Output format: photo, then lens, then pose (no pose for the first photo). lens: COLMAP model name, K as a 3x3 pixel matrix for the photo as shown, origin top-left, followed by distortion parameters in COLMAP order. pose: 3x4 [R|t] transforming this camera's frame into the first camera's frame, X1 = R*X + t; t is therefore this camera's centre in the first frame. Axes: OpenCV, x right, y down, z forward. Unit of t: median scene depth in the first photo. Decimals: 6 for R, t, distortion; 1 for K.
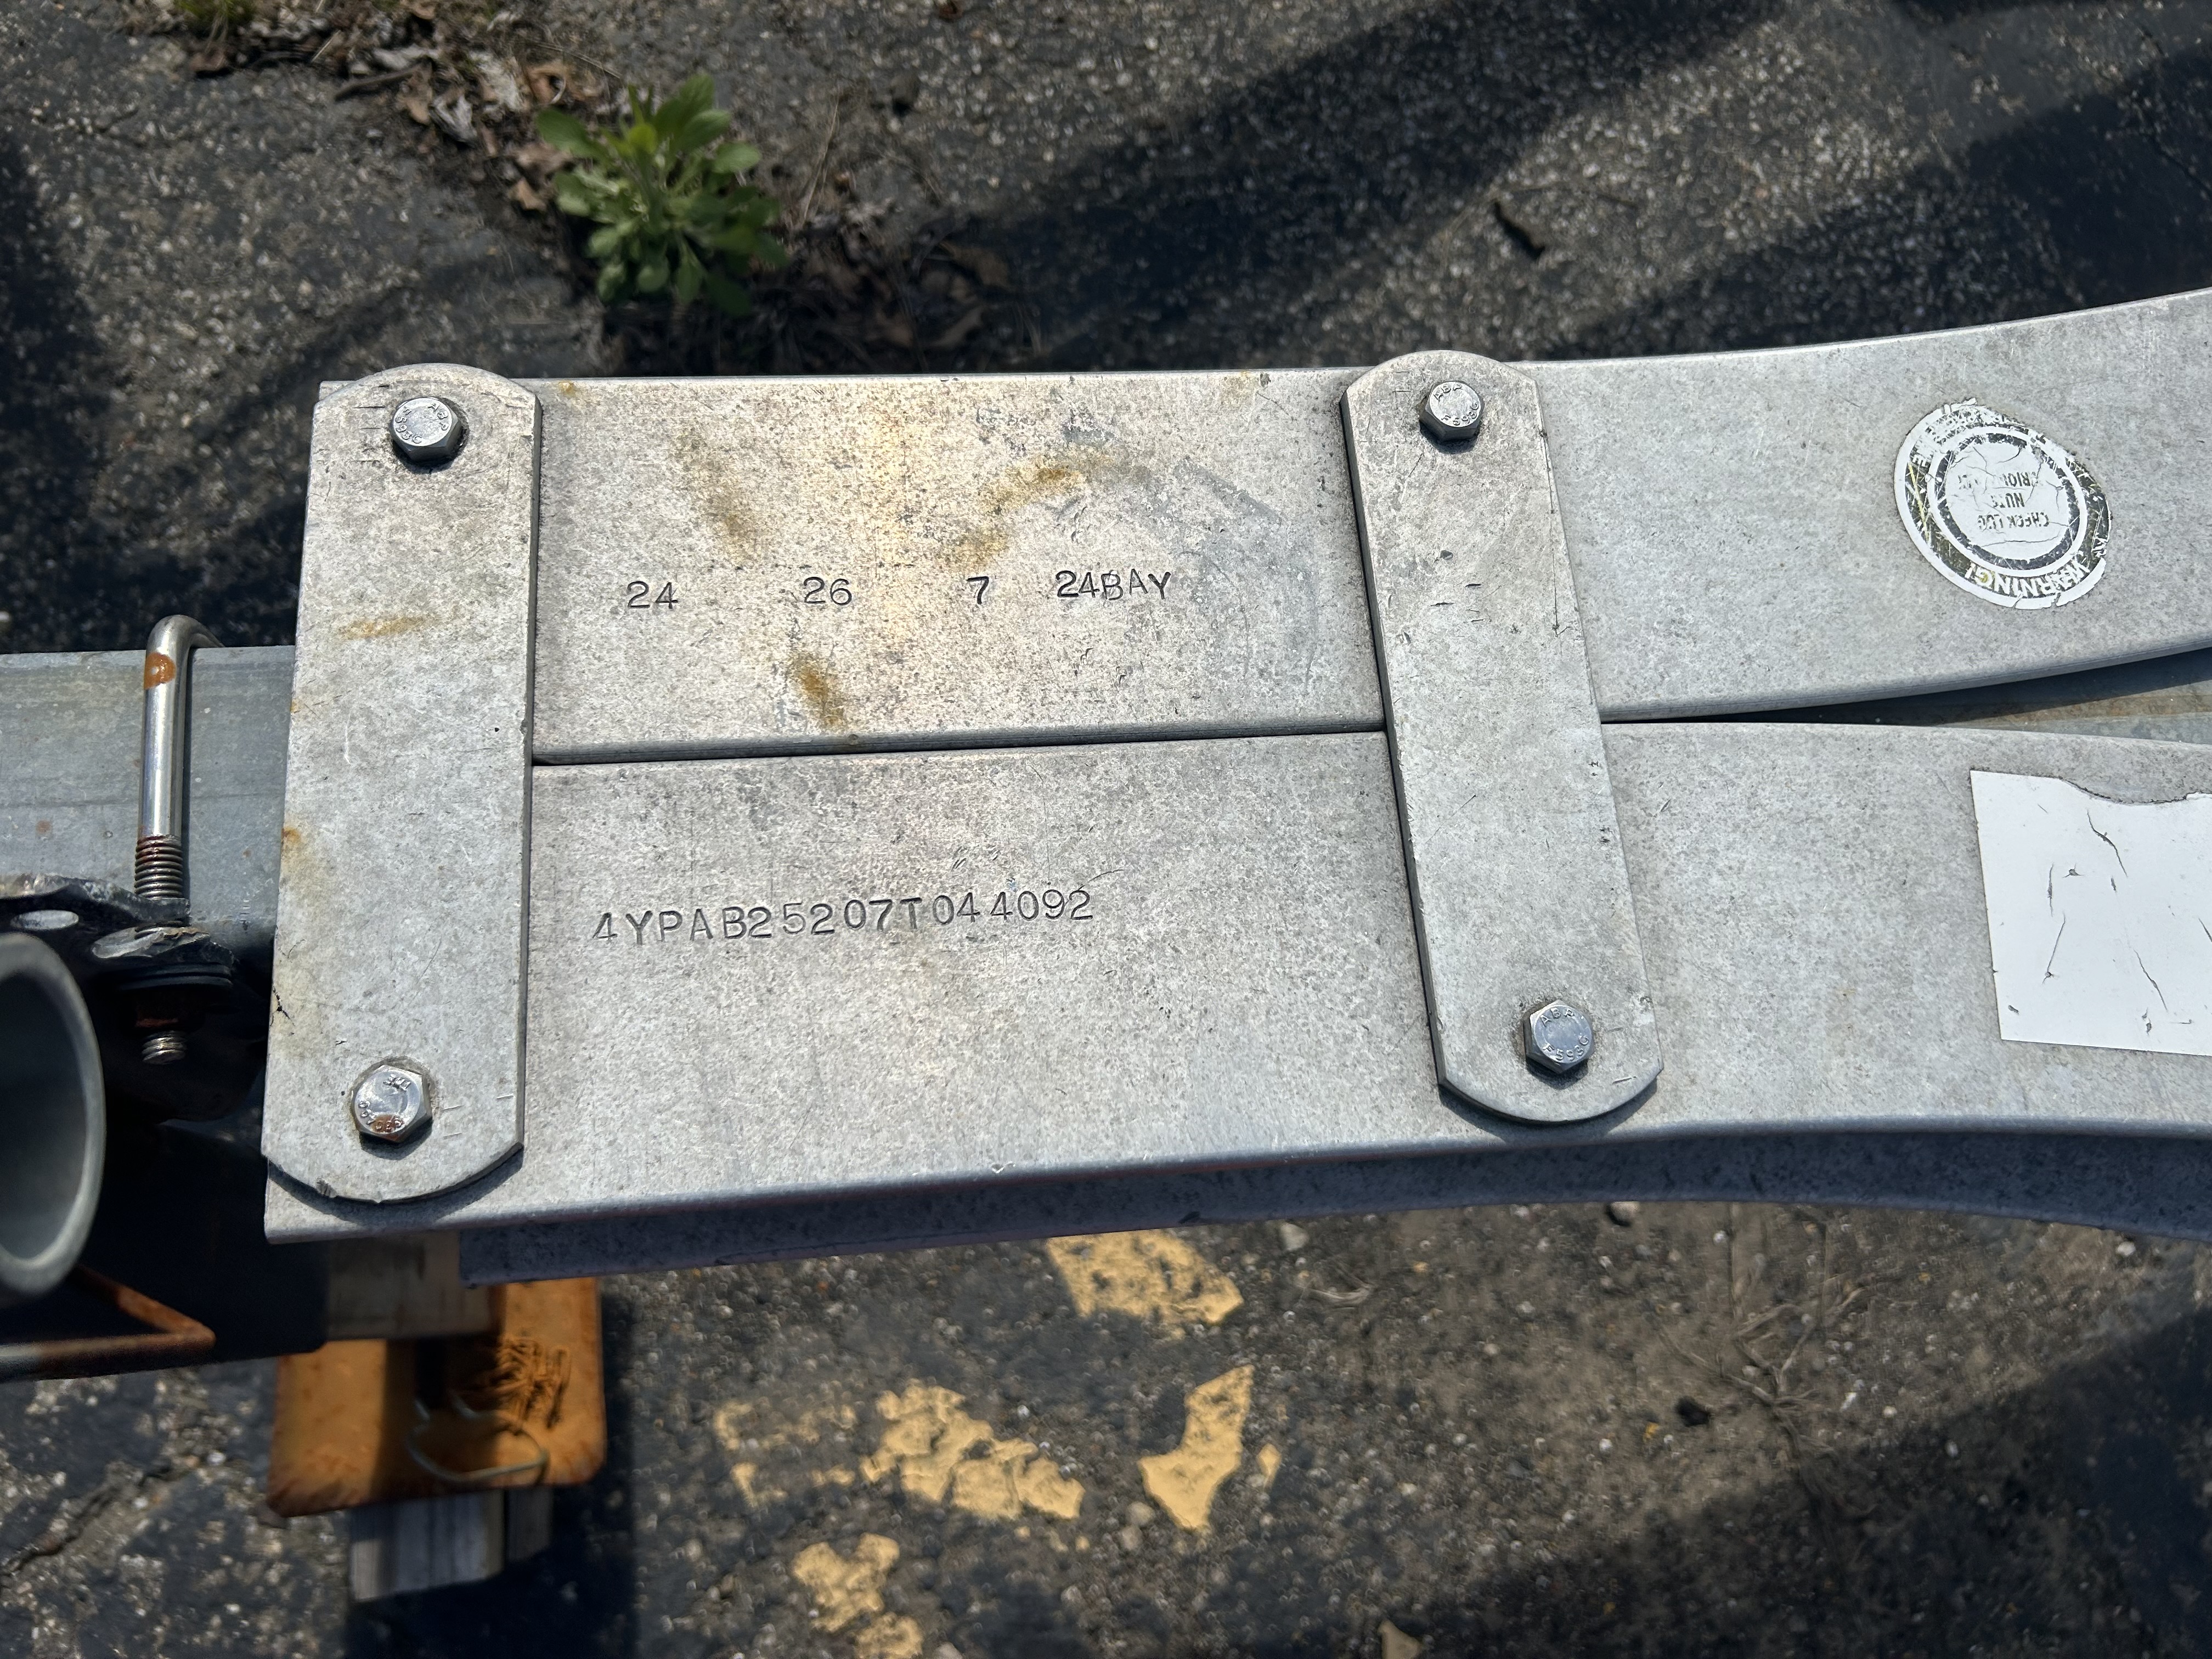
lens RADIAL K [[1673.8, 0, 1108.8], [0, 1673.8, 886.7], [0, 0, 1]] dist [0.002331, -0.035862]
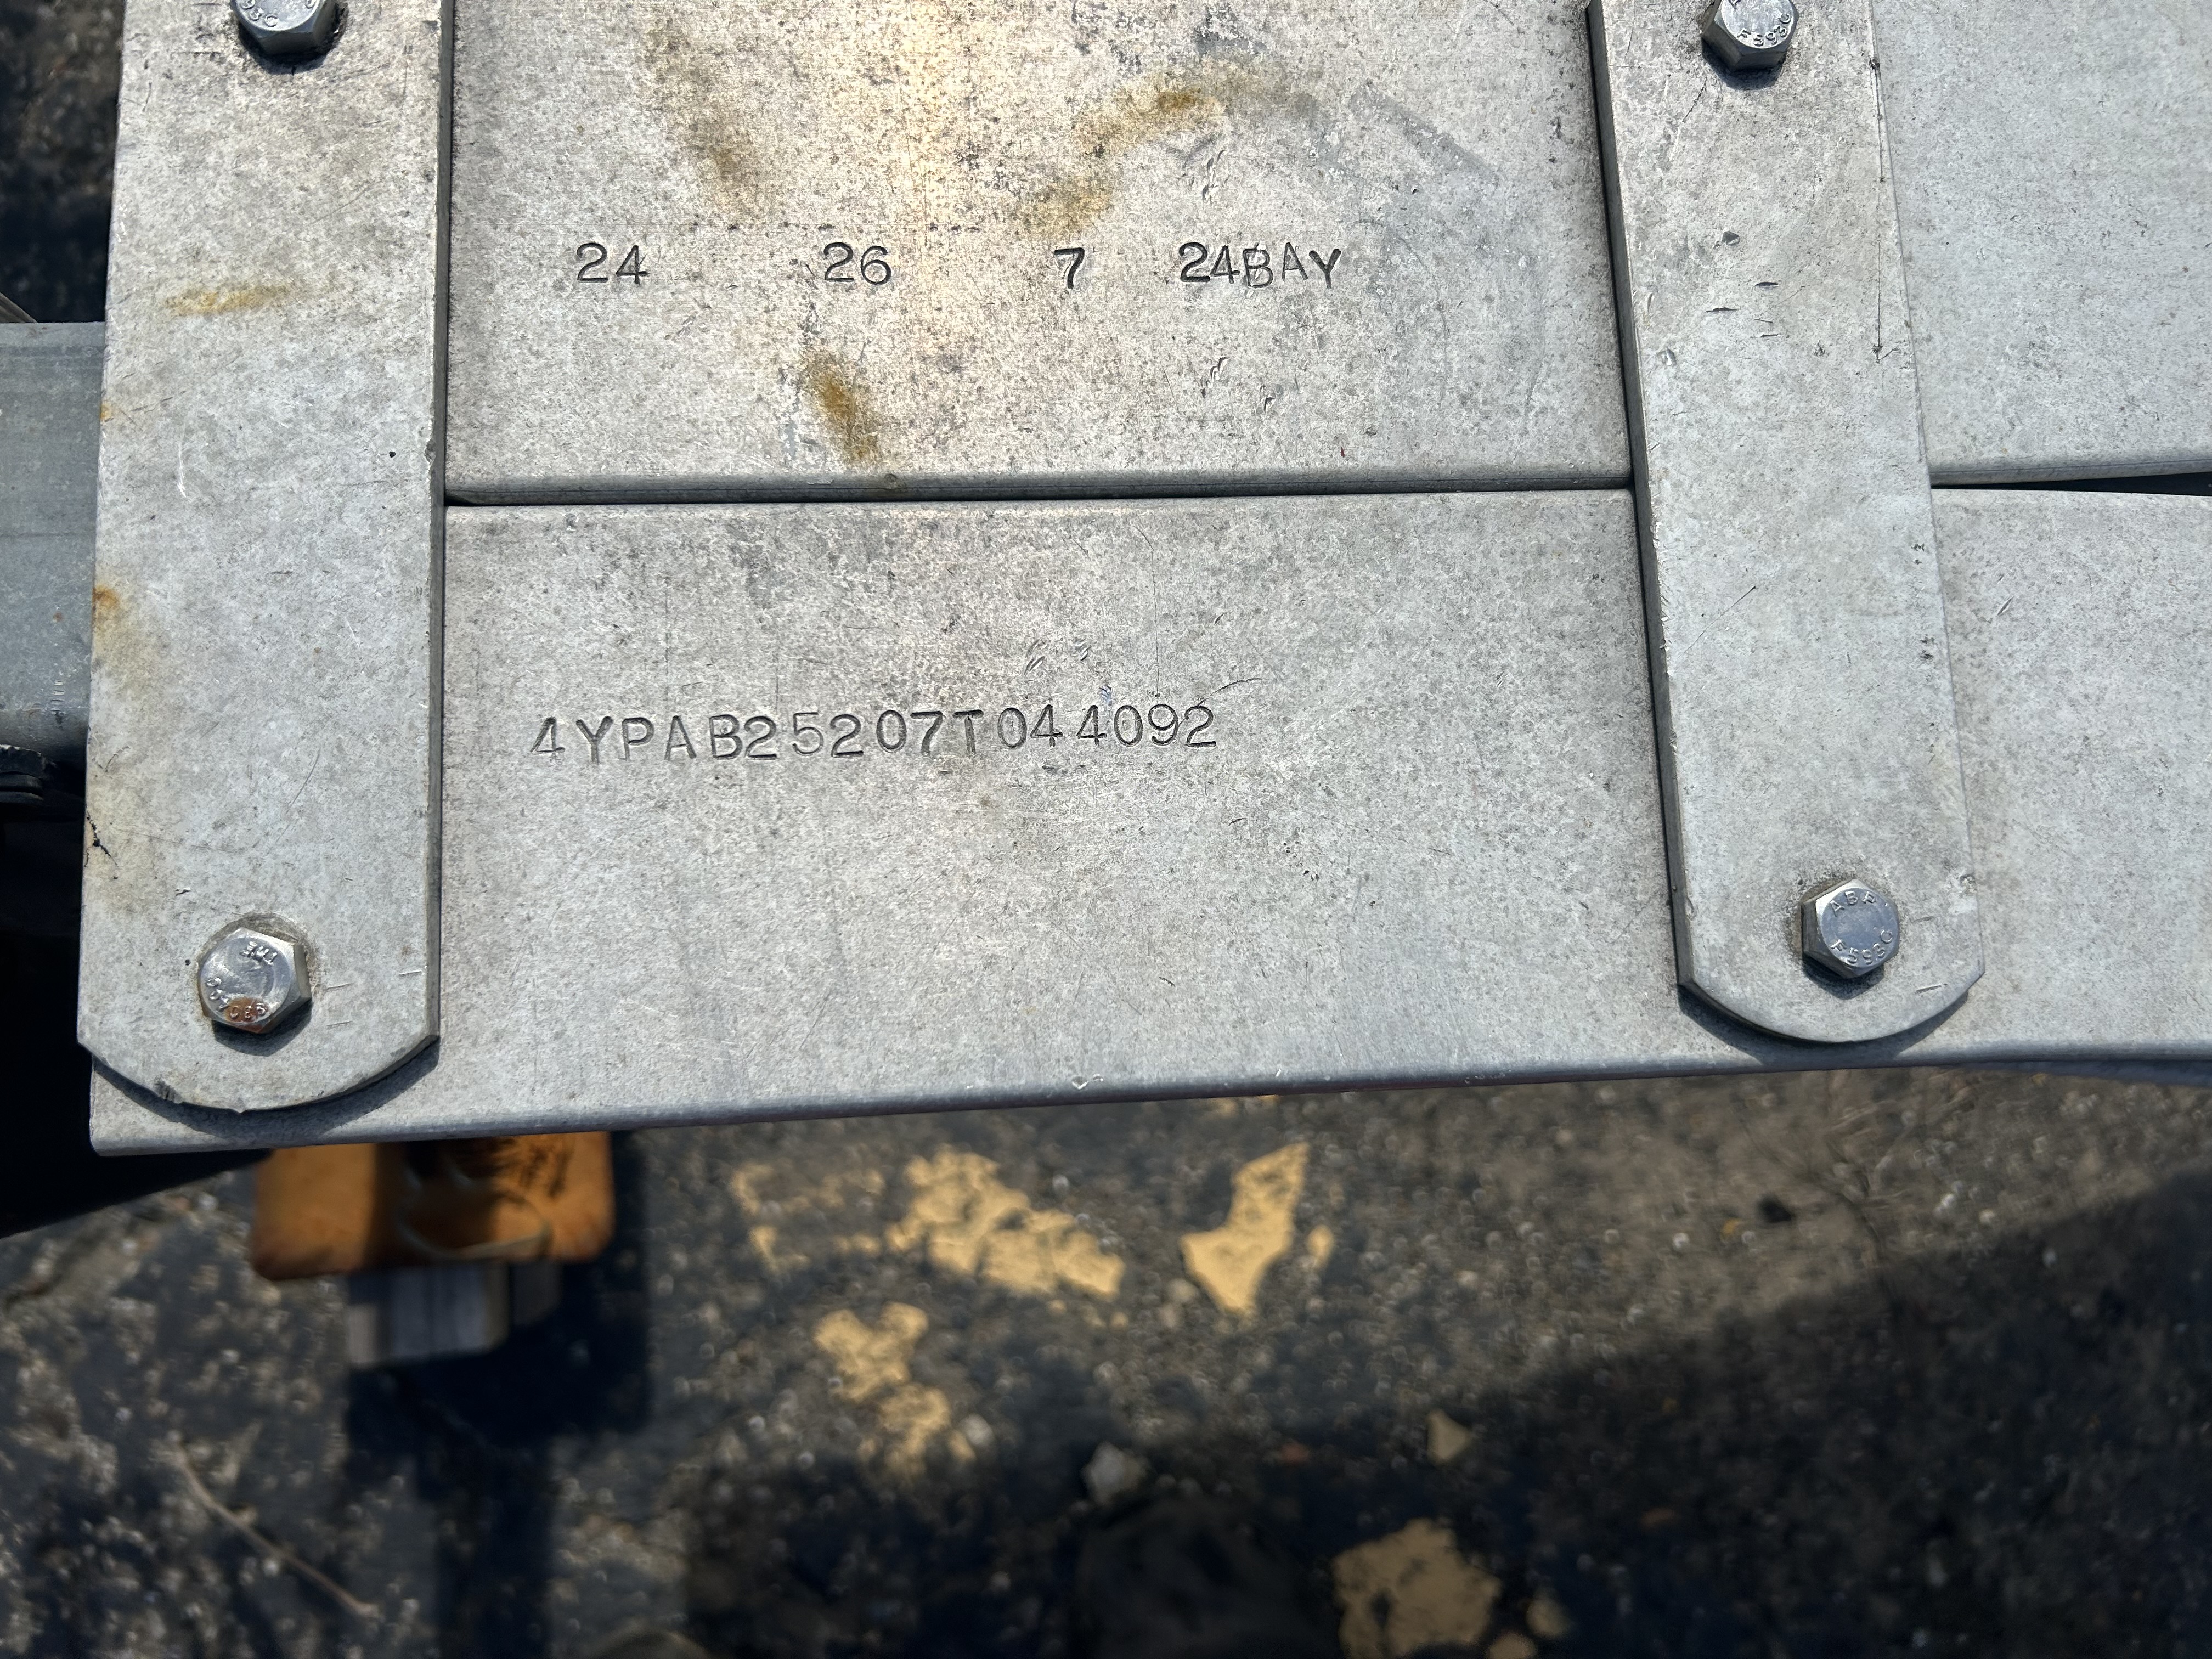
lens RADIAL K [[1622.6, 0, 1106.0], [0, 1622.6, 829.5], [0, 0, 1]] dist [-0.002414, -0.016622]
pose [[0.999345, 0.034004, -0.012354, -0.045714], [-0.031718, 0.987734, 0.152889, -0.047806], [0.017401, -0.152397, 0.988166, 0.282153]]
